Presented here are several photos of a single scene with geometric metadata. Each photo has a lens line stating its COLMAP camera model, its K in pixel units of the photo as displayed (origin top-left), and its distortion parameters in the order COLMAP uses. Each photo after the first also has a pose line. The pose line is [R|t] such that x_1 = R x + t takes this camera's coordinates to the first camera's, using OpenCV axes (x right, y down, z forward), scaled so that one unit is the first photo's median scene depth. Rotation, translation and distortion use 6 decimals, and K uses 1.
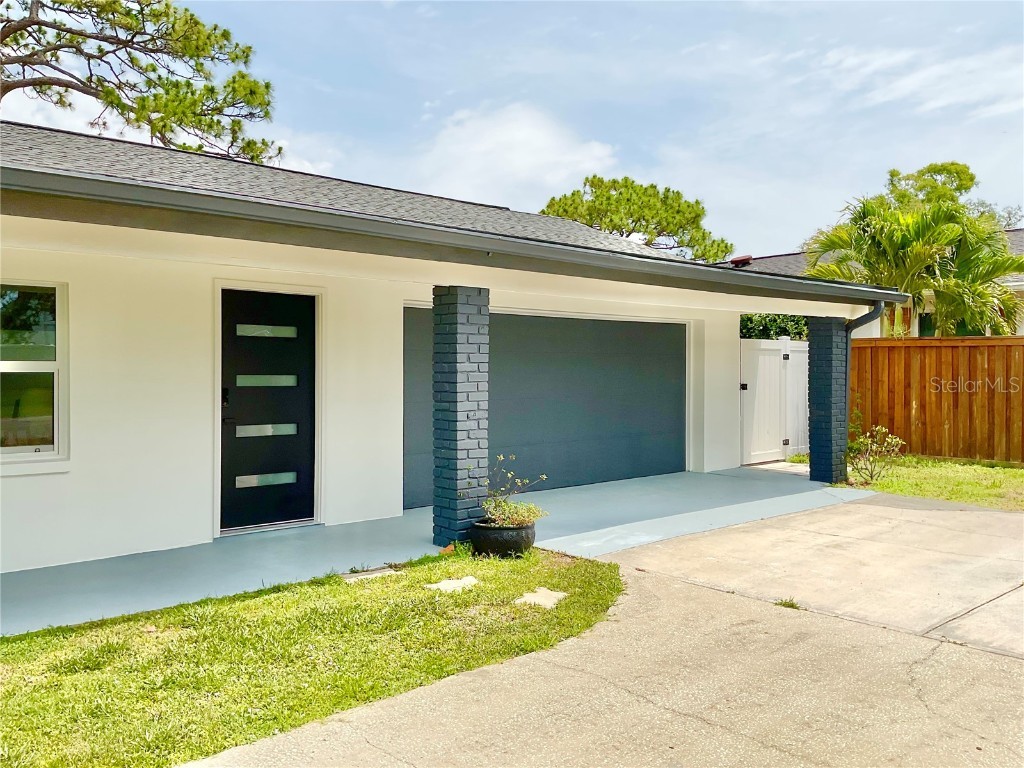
lens RADIAL K [[845.1, 0, 506.9], [0, 845.1, 380.1], [0, 0, 1]] dist [0.102452, -0.206398]
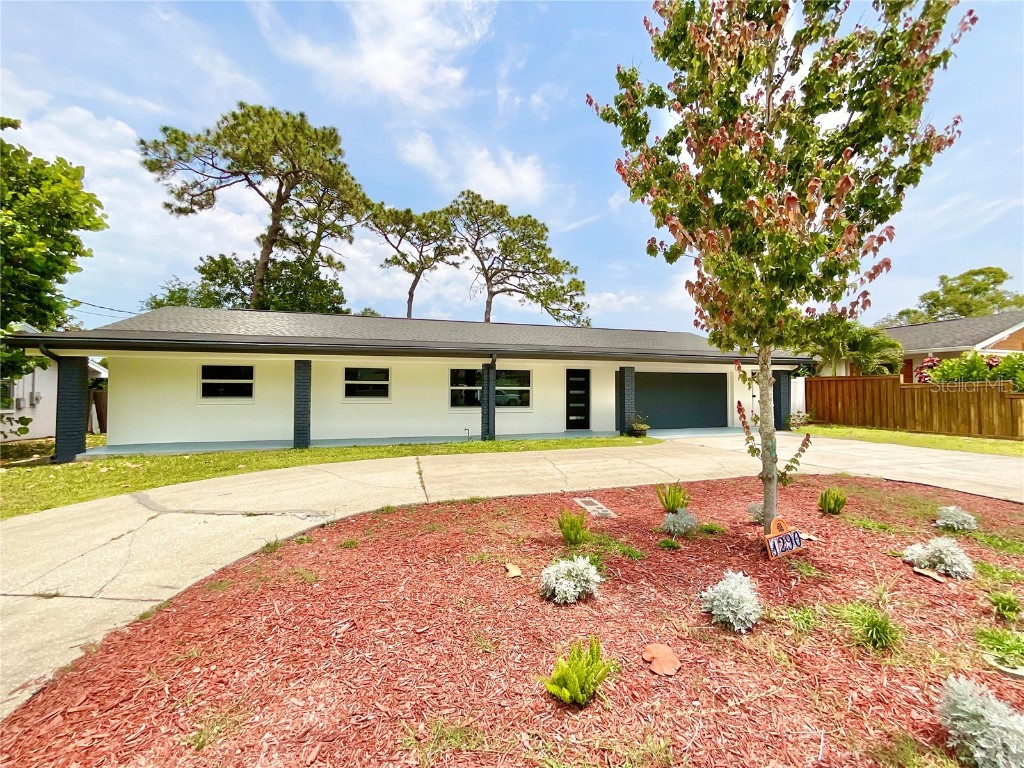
lens RADIAL K [[414.8, 0, 512.0], [0, 414.8, 384.0], [0, 0, 1]] dist [-0.000865, 0.000342]
pose [[0.899212, -0.011770, -0.437355, 0.151268], [-0.004629, 0.999326, -0.036413, 0.018789], [0.437489, 0.034768, 0.898551, -0.448976]]
